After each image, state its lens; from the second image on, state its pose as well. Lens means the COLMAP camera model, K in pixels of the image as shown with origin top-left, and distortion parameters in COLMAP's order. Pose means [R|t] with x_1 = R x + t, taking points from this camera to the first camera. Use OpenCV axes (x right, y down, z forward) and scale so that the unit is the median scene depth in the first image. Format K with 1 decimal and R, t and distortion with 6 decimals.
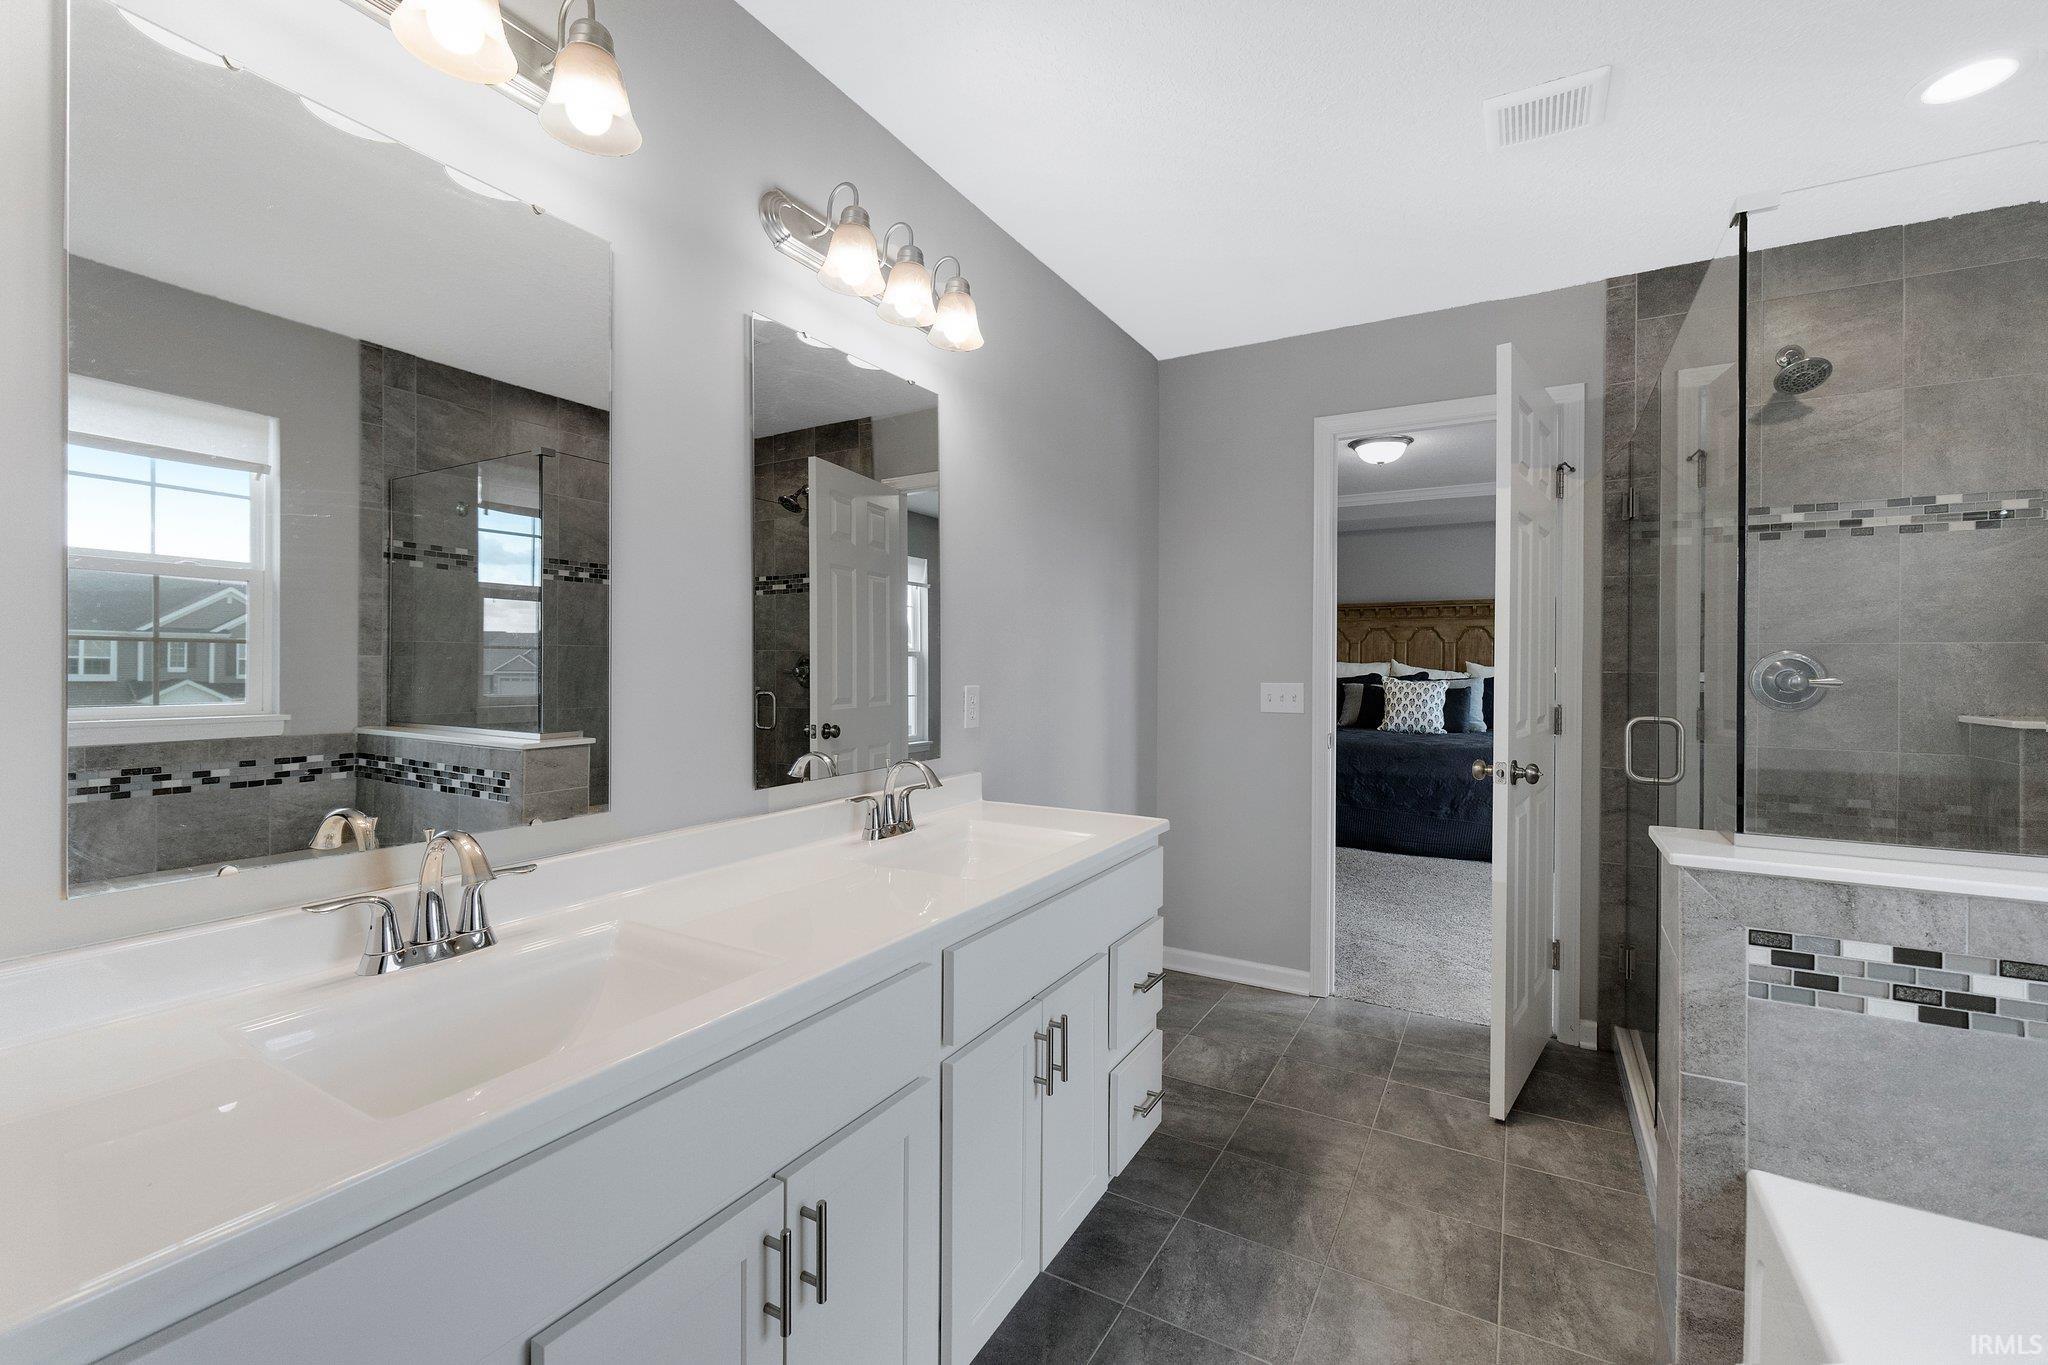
lens RADIAL K [[870.3, 0, 1024.0], [0, 870.3, 682.5], [0, 0, 1]] dist [0.003032, 0.000154]
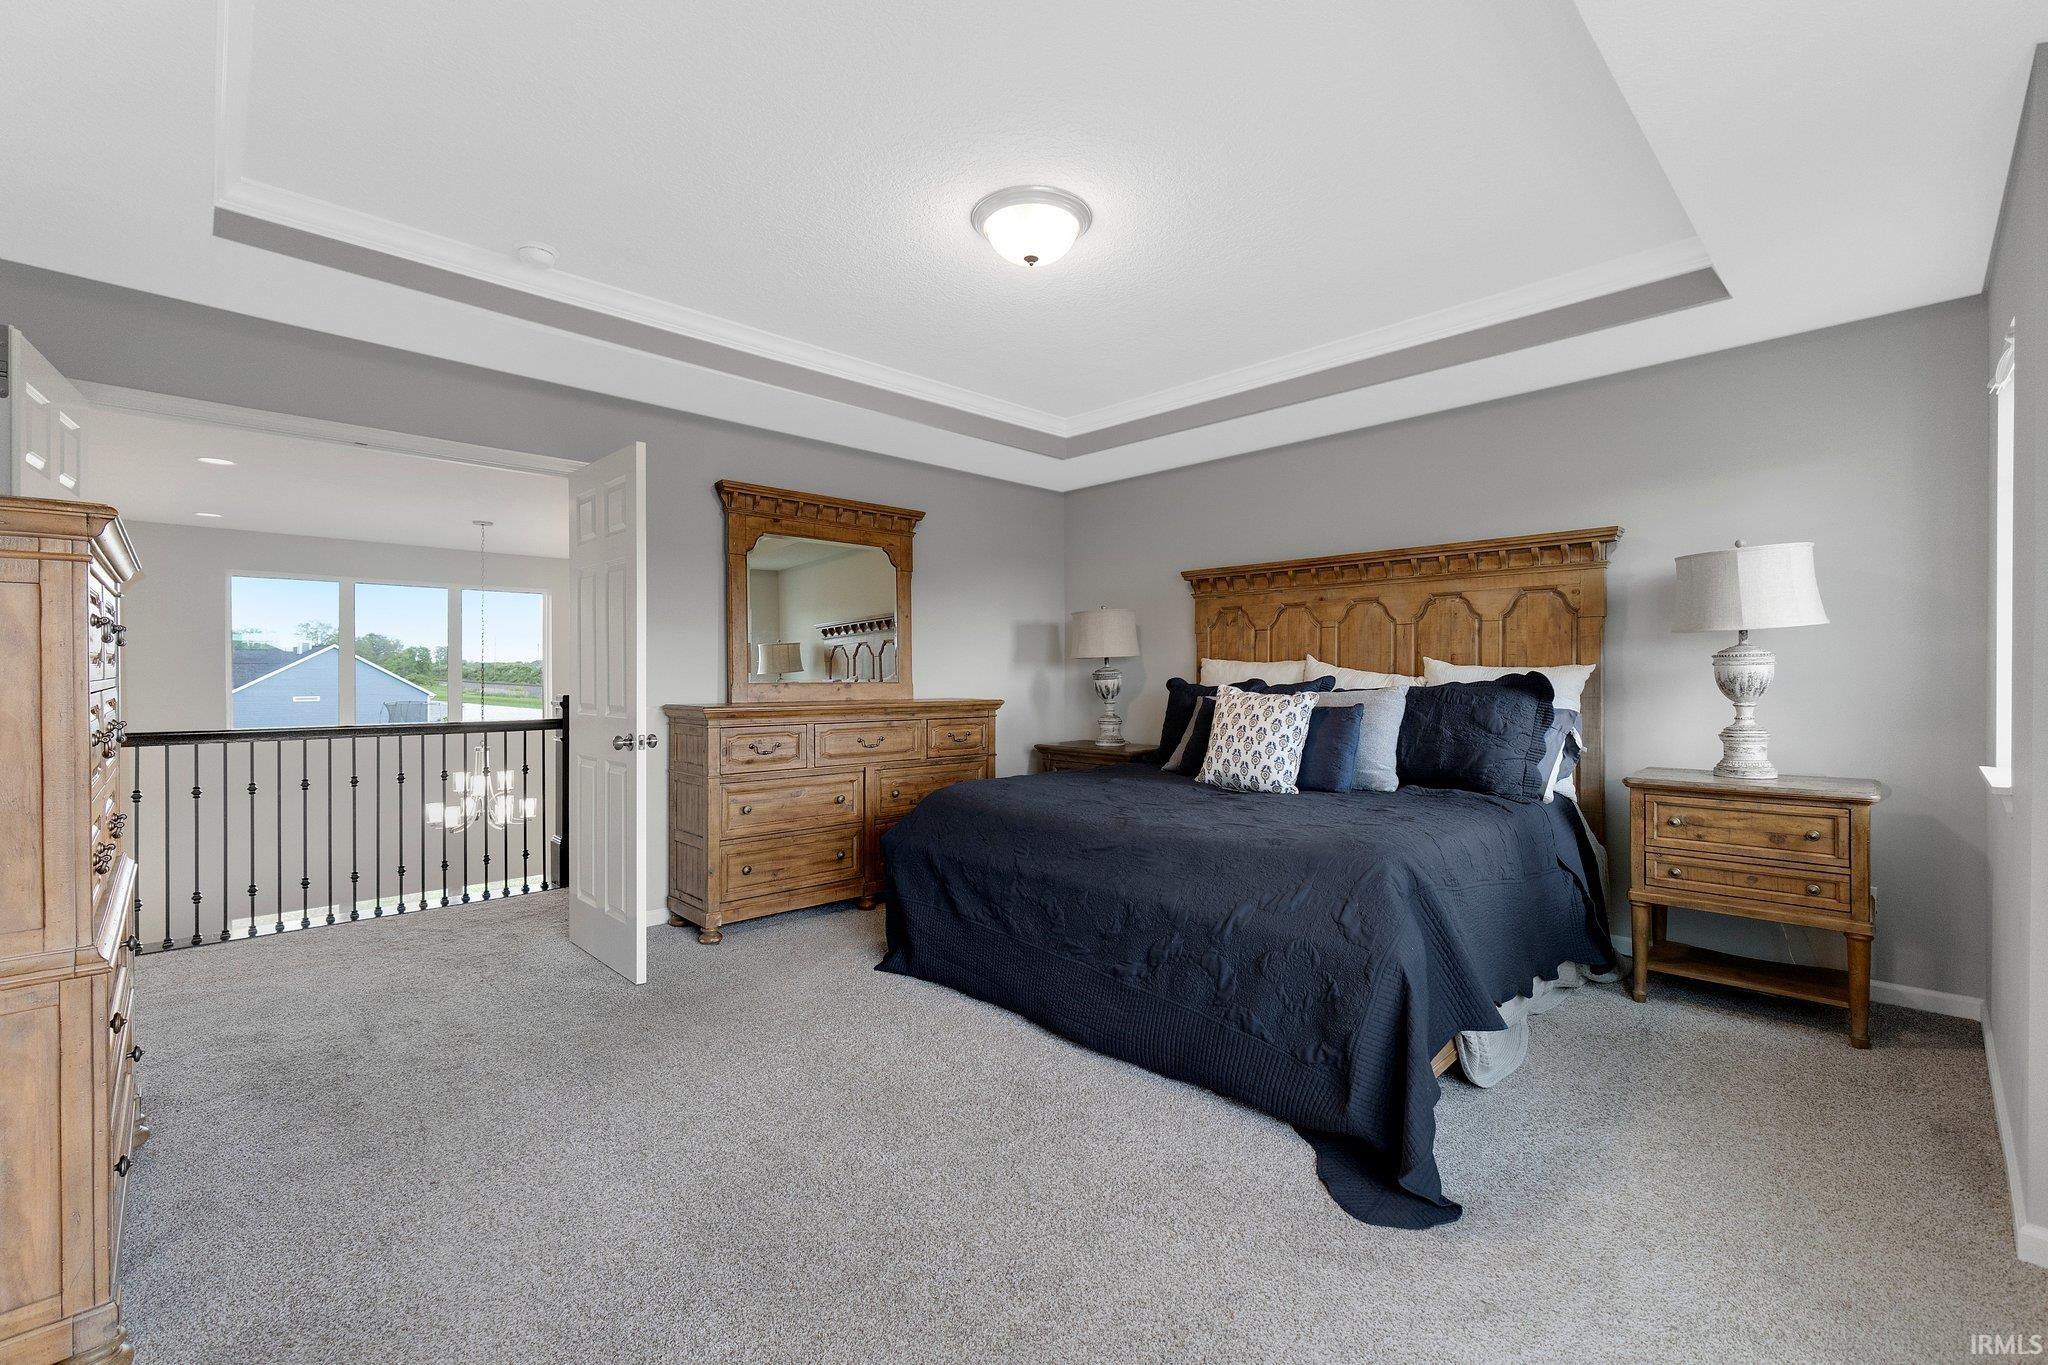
lens RADIAL K [[870.3, 0, 1024.0], [0, 870.3, 682.5], [0, 0, 1]] dist [0.003032, 0.000154]
pose [[0.958855, -0.004913, -0.283853, 0.467486], [0.002479, 0.999957, -0.008933, -0.003889], [0.283885, 0.007861, 0.958826, 0.439977]]
